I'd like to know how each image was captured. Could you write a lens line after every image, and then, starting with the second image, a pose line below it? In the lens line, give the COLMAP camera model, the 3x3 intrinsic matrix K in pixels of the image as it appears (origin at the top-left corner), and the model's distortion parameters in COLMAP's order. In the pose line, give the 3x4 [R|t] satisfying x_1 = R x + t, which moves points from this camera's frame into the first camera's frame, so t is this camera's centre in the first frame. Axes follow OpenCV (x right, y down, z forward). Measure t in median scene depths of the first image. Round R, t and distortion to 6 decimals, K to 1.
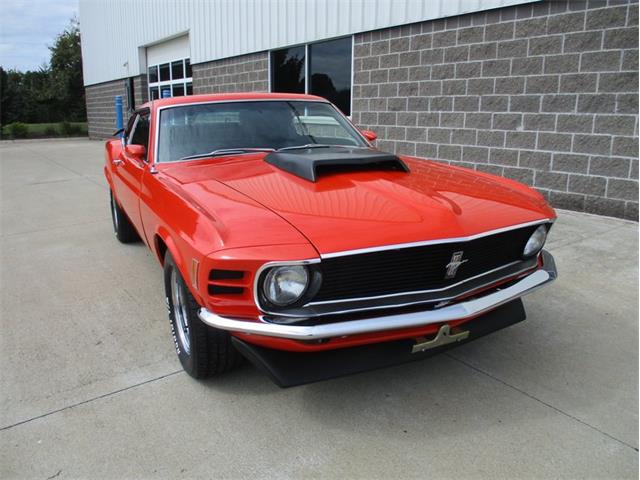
lens RADIAL K [[531.7, 0, 313.9], [0, 531.7, 237.4], [0, 0, 1]] dist [-0.041564, 0.009392]
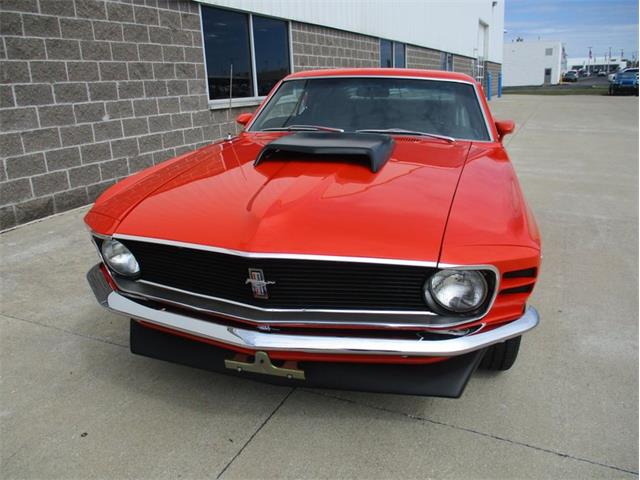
lens RADIAL K [[531.7, 0, 318.5], [0, 531.7, 235.9], [0, 0, 1]] dist [-0.041564, 0.009392]
pose [[-0.511827, -0.221833, 0.829953, -0.578063], [0.239735, 0.890827, 0.385947, -0.271205], [-0.824961, 0.396507, -0.402768, 1.072178]]
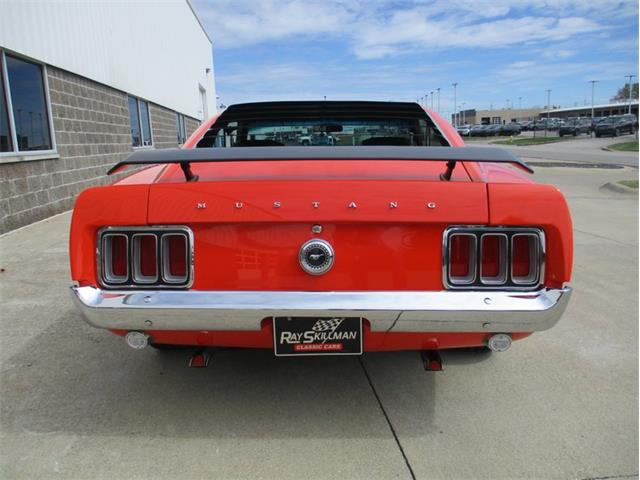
lens RADIAL K [[531.7, 0, 319.4], [0, 531.7, 236.8], [0, 0, 1]] dist [-0.041564, 0.009392]
pose [[-0.875909, -0.055354, 0.479291, -0.372538], [0.153380, 0.909917, 0.385391, -0.263888], [-0.457448, 0.411081, -0.788514, 1.150825]]
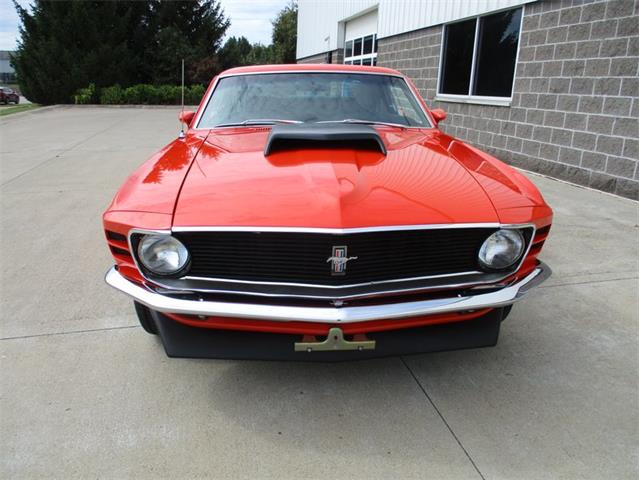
lens RADIAL K [[531.7, 0, 315.7], [0, 531.7, 239.3], [0, 0, 1]] dist [-0.041564, 0.009392]
pose [[0.920488, 0.138164, -0.365532, 0.163556], [-0.122424, 0.990280, 0.066019, -0.010572], [0.371100, -0.016020, 0.928455, 0.055597]]
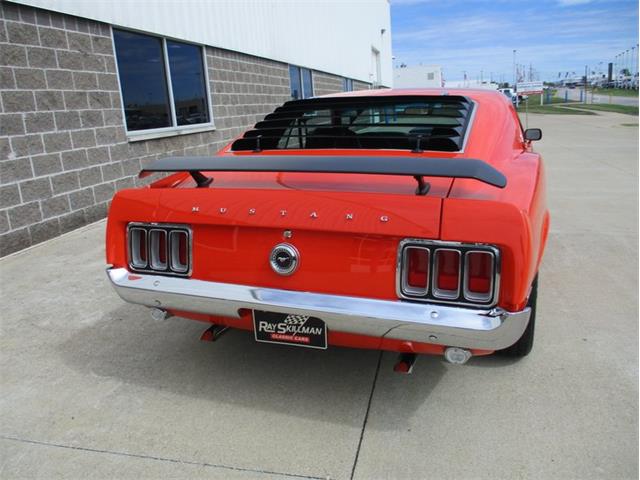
lens RADIAL K [[531.7, 0, 319.6], [0, 531.7, 236.2], [0, 0, 1]] dist [-0.041564, 0.009392]
pose [[-0.670334, -0.138084, 0.729099, -0.473060], [0.236671, 0.891438, 0.386425, -0.274375], [-0.703306, 0.431590, -0.564881, 1.094394]]
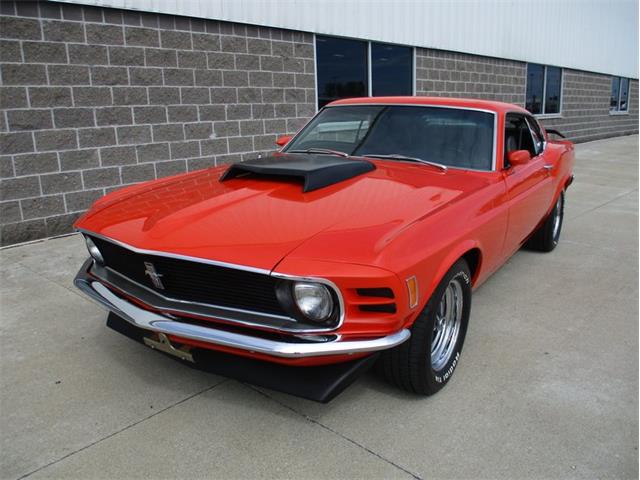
lens RADIAL K [[531.7, 0, 321.0], [0, 531.7, 237.7], [0, 0, 1]] dist [-0.041564, 0.009392]
pose [[-0.220258, -0.223243, 0.949552, -0.670029], [0.256416, 0.925972, 0.277178, -0.240250], [-0.941136, 0.304531, -0.146709, 0.947236]]
